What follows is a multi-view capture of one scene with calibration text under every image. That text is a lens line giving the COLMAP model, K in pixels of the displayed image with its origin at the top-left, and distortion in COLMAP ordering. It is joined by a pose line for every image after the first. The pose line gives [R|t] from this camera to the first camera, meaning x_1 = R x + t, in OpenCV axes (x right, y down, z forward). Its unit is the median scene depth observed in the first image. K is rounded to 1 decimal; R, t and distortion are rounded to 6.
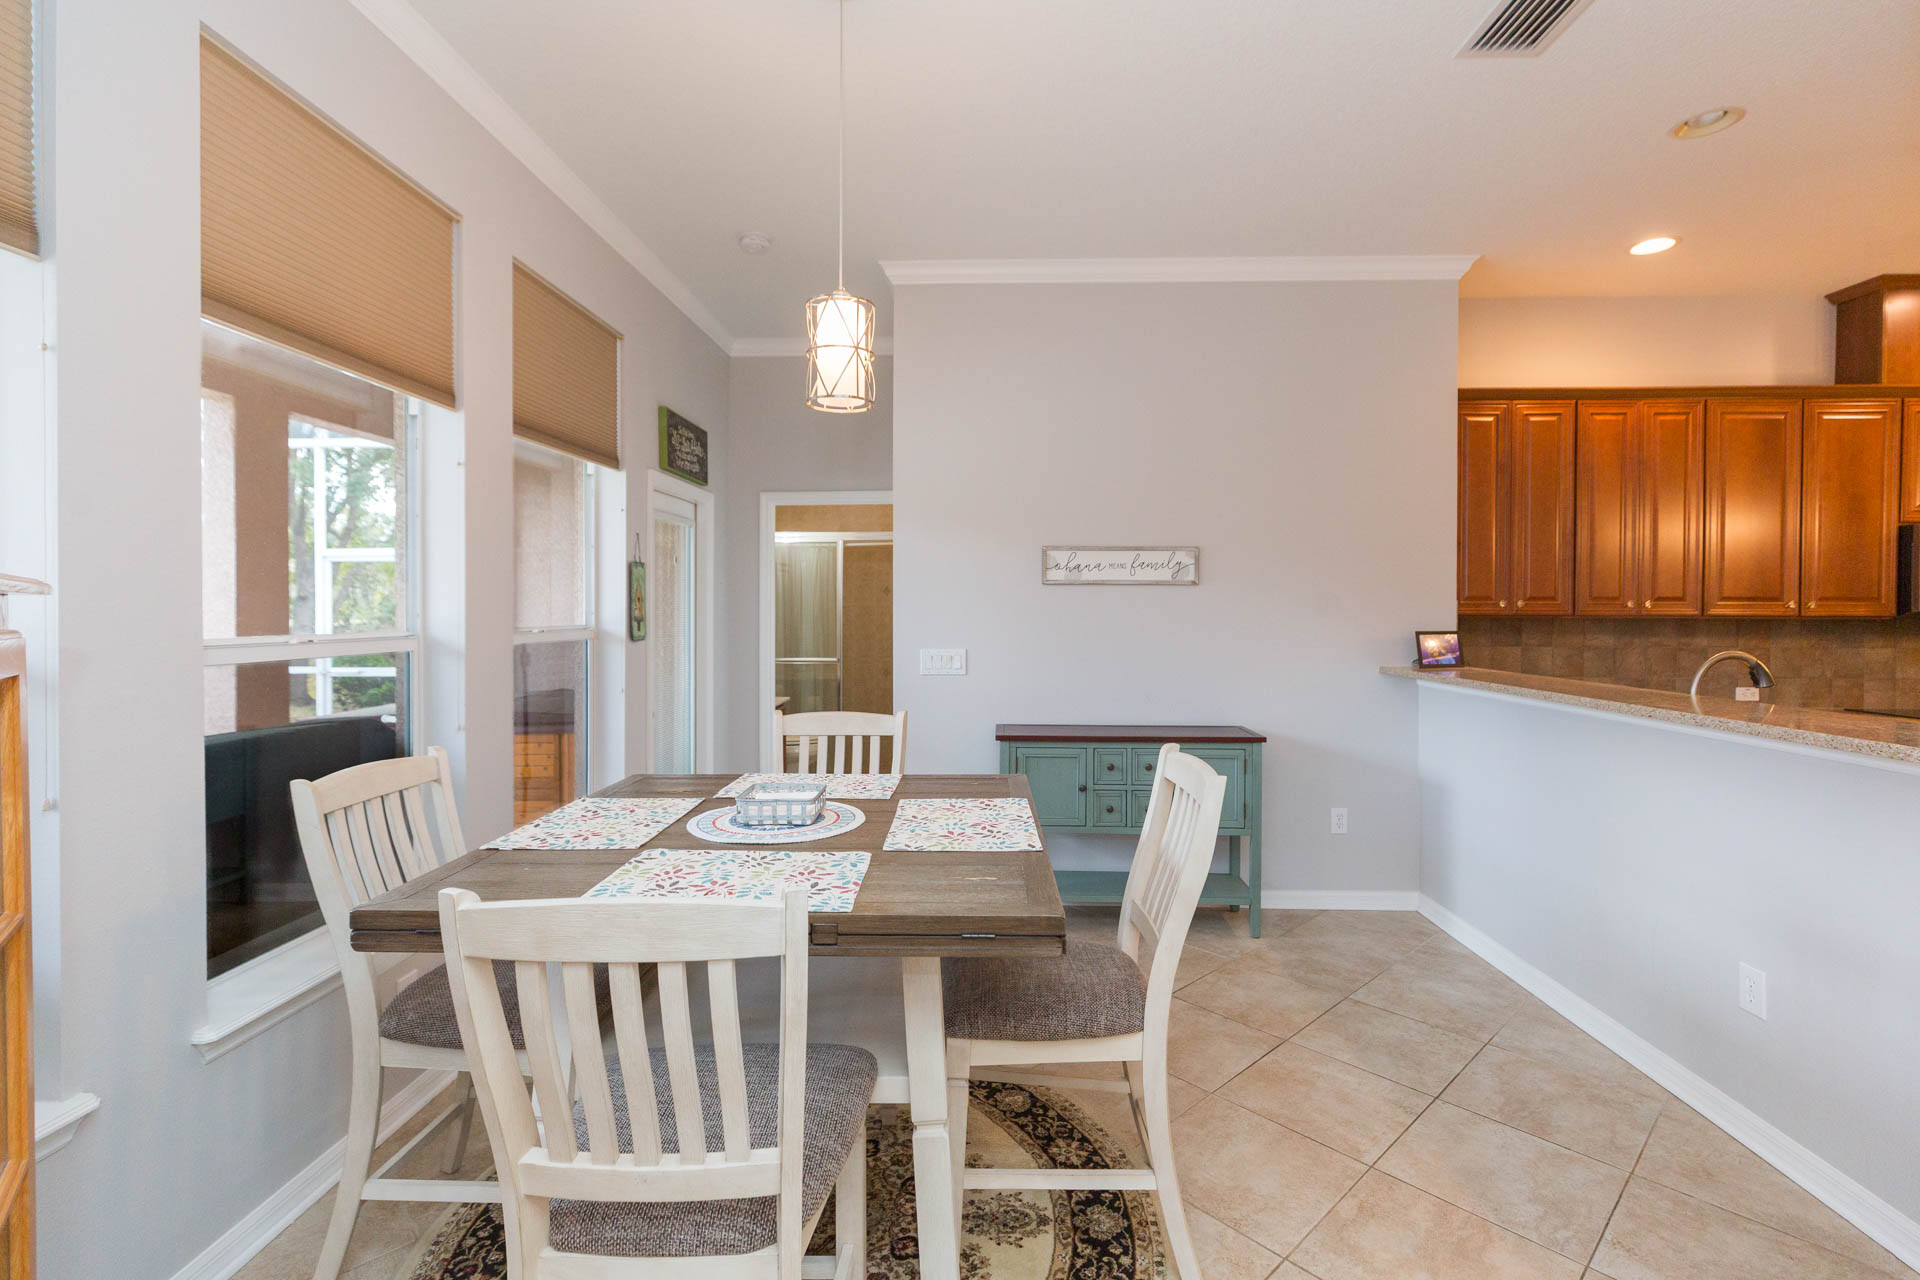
lens RADIAL K [[914.0, 0, 897.7], [0, 914.0, 634.6], [0, 0, 1]] dist [-0.003810, -0.000057]
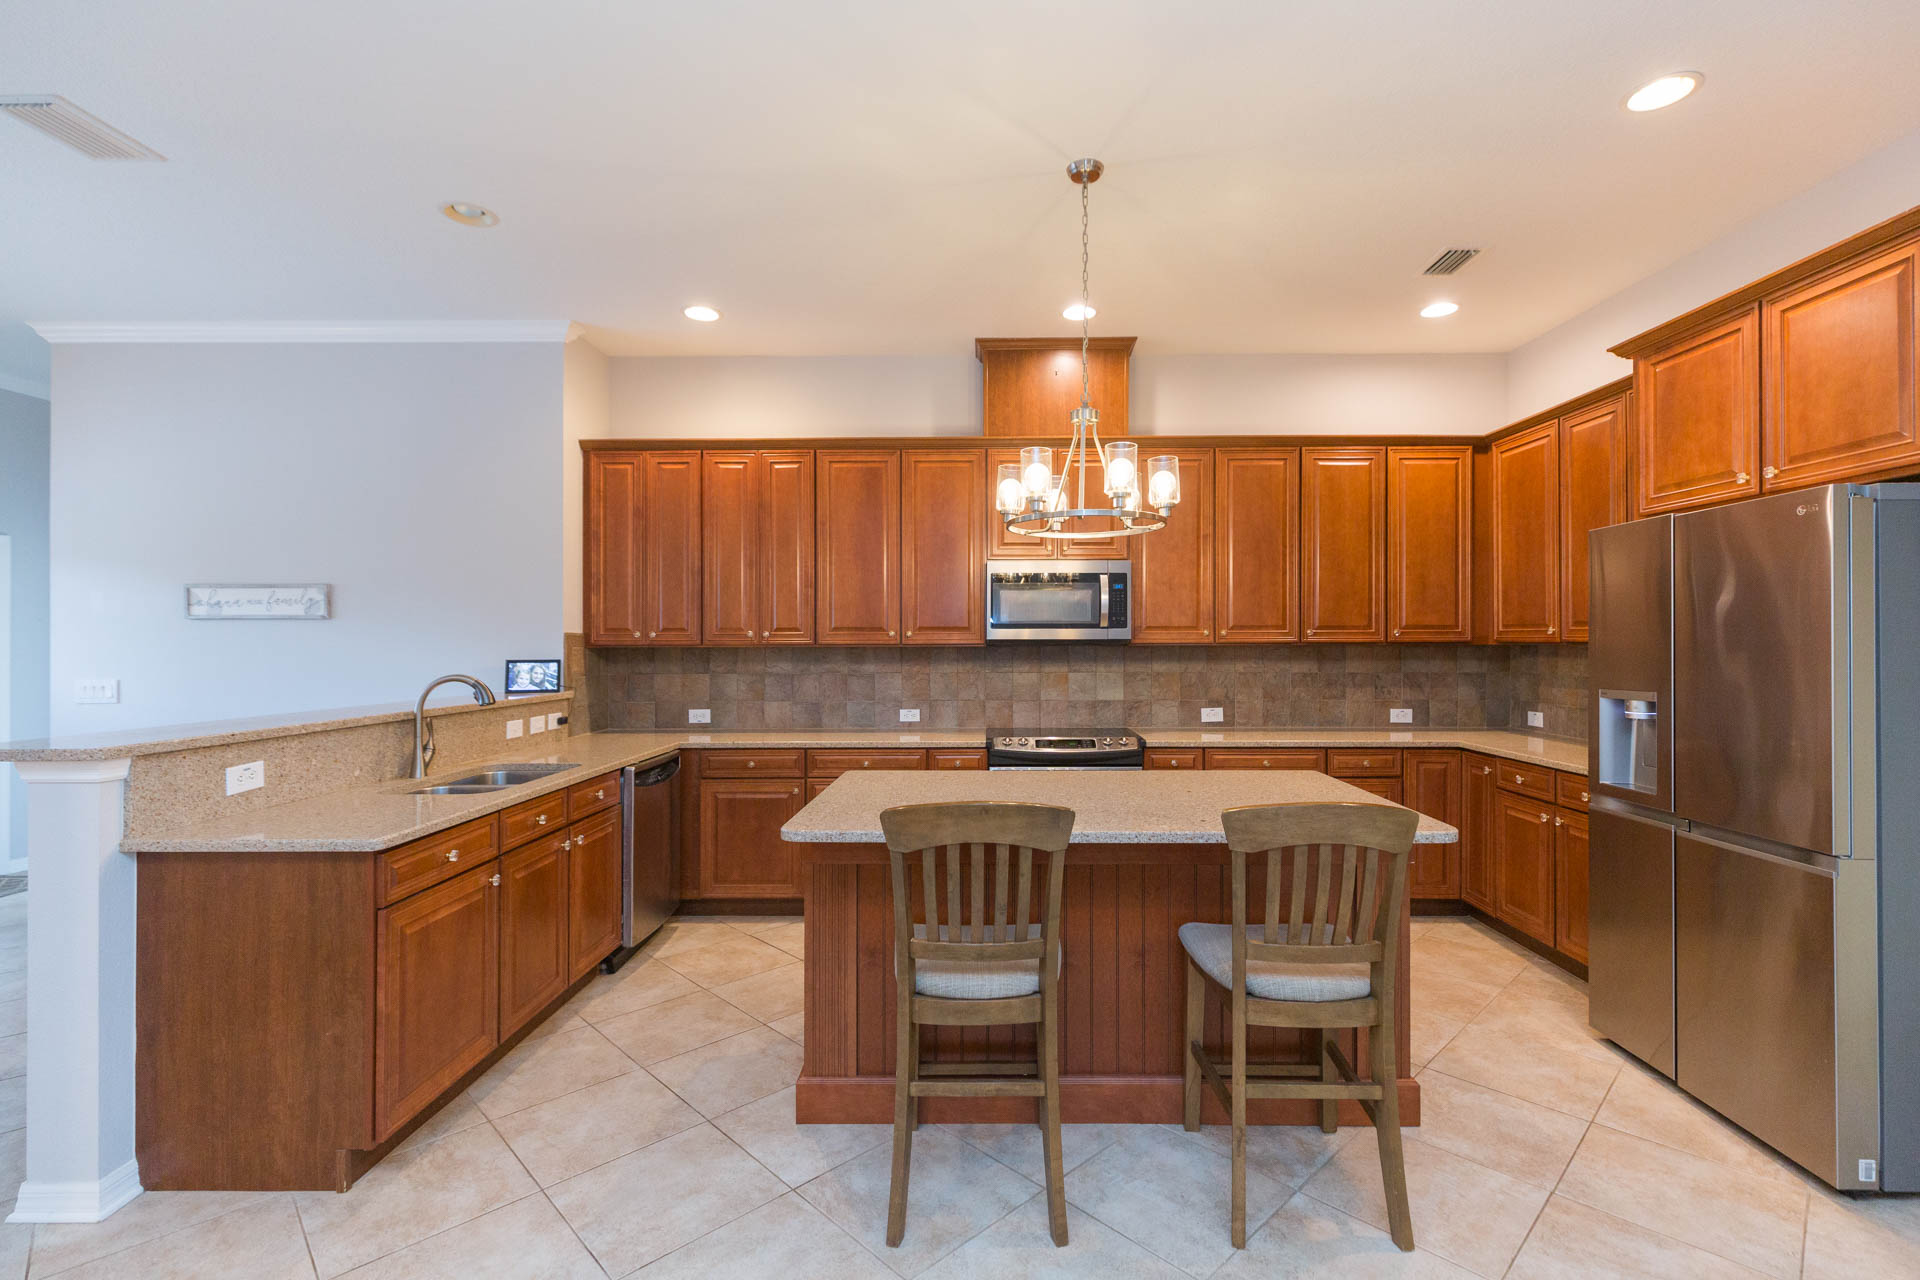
lens RADIAL K [[862.5, 0, 976.6], [0, 862.5, 643.8], [0, 0, 1]] dist [0.005566, -0.001788]
pose [[0.999435, -0.005903, 0.033098, 1.037118], [0.006701, 0.999688, -0.024059, 0.004607], [-0.032946, 0.024267, 0.999162, -0.050603]]
